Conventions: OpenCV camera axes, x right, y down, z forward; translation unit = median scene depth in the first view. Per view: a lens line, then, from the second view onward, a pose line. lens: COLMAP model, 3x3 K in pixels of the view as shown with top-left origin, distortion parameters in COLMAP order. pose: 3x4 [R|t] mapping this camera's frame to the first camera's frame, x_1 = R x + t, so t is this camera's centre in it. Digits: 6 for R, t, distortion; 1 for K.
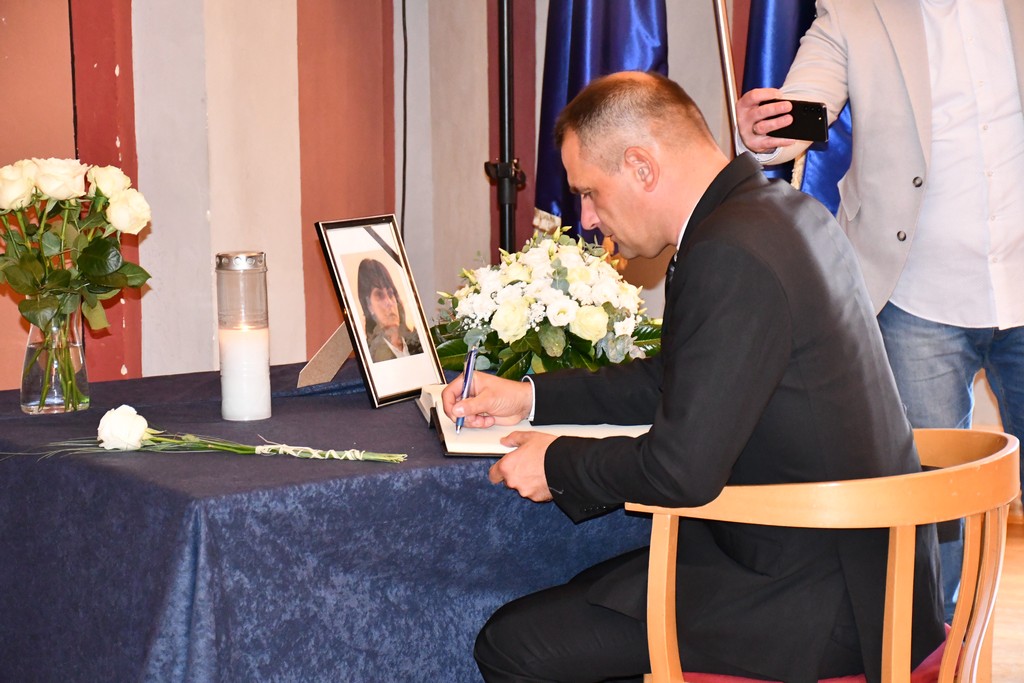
lens RADIAL K [[2628.8, 0, 512.0], [0, 2628.8, 341.5], [0, 0, 1]] dist [0.867365, 0.075796]
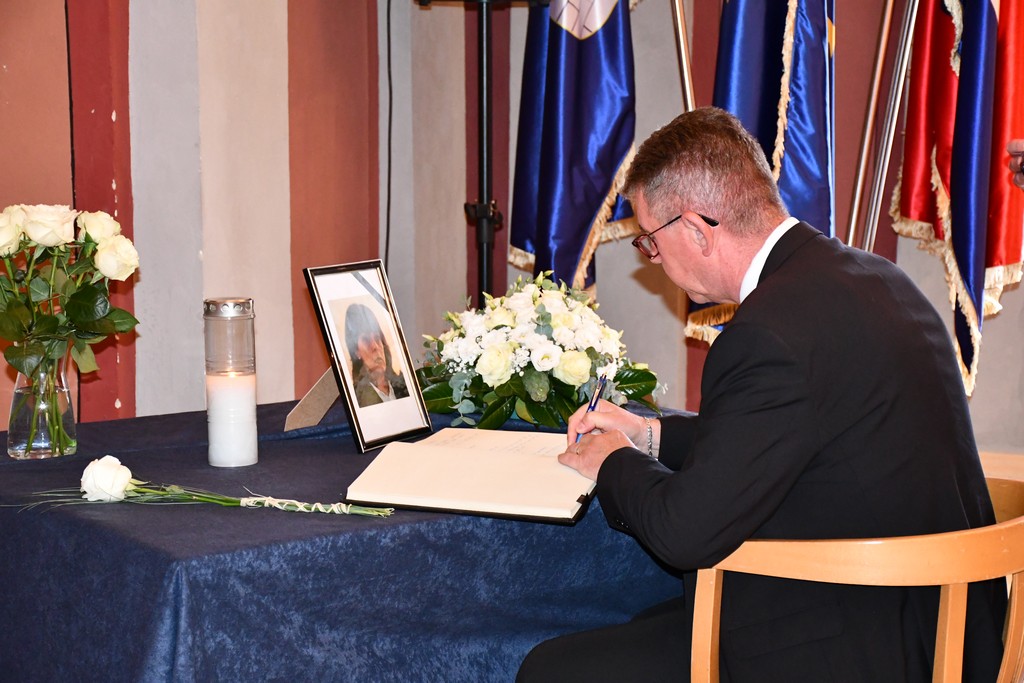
lens RADIAL K [[2165.4, 0, 512.0], [0, 2165.4, 341.5], [0, 0, 1]] dist [0.564714, 0.154817]
pose [[0.999761, 0.006470, 0.020874, -0.012060], [-0.006551, 0.999971, 0.003819, -0.021087], [-0.020849, -0.003955, 0.999775, 0.168841]]
